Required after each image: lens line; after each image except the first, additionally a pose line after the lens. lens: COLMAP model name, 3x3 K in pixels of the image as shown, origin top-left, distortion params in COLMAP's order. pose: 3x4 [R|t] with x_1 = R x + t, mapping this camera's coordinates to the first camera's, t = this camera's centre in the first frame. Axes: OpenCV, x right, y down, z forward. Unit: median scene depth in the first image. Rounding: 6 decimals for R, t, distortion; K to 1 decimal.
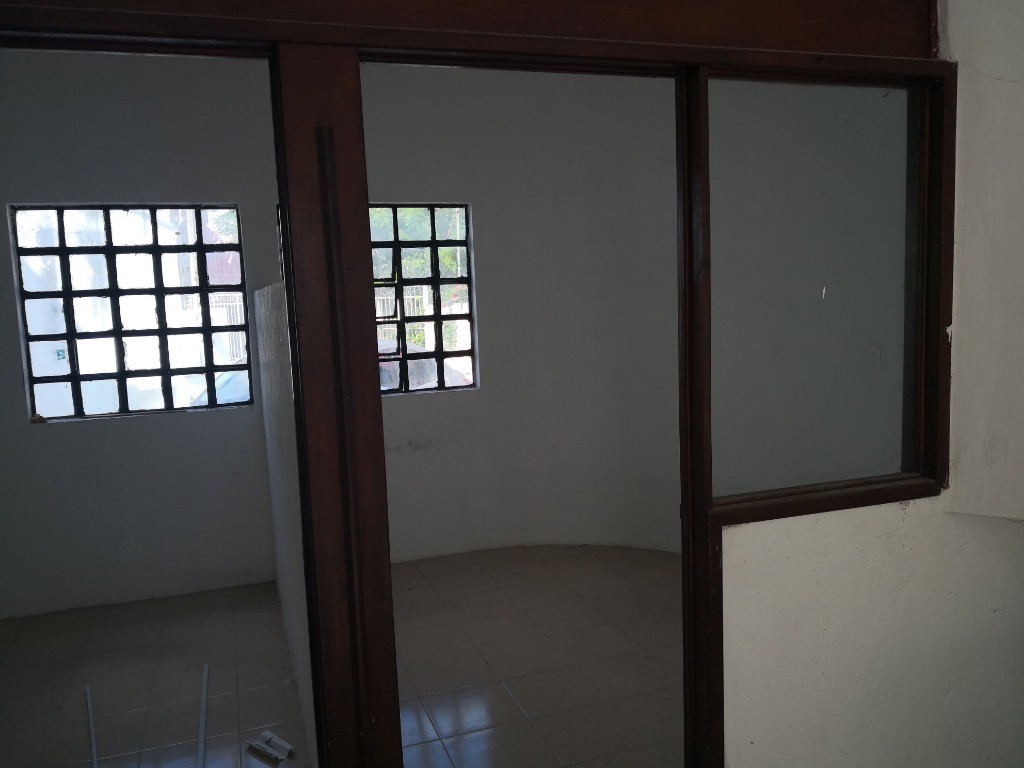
lens RADIAL K [[818.8, 0, 522.1], [0, 818.8, 380.4], [0, 0, 1]] dist [-0.006333, -0.025782]
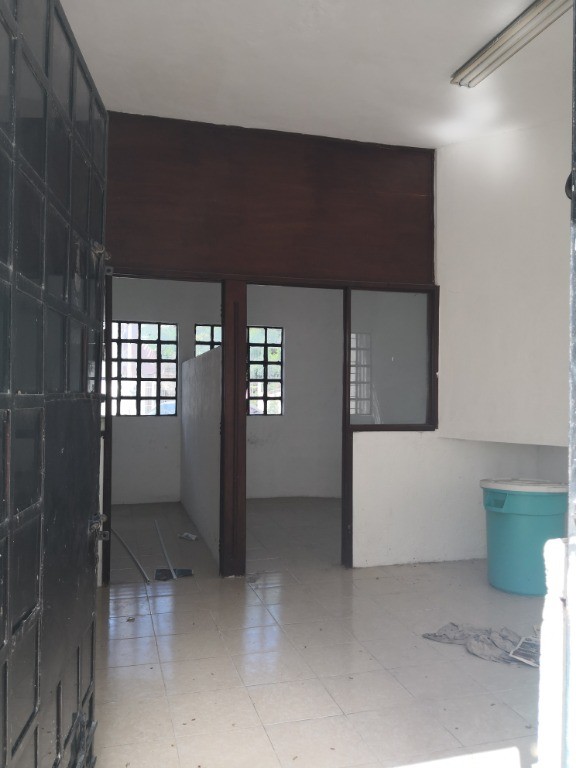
lens RADIAL K [[614.1, 0, 285.7], [0, 614.1, 384.3], [0, 0, 1]] dist [-0.006333, -0.025782]
pose [[0.996225, 0.046028, -0.073604, 0.067706], [-0.054875, 0.990876, -0.123099, 0.131313], [0.067267, 0.126673, 0.989661, -0.577247]]
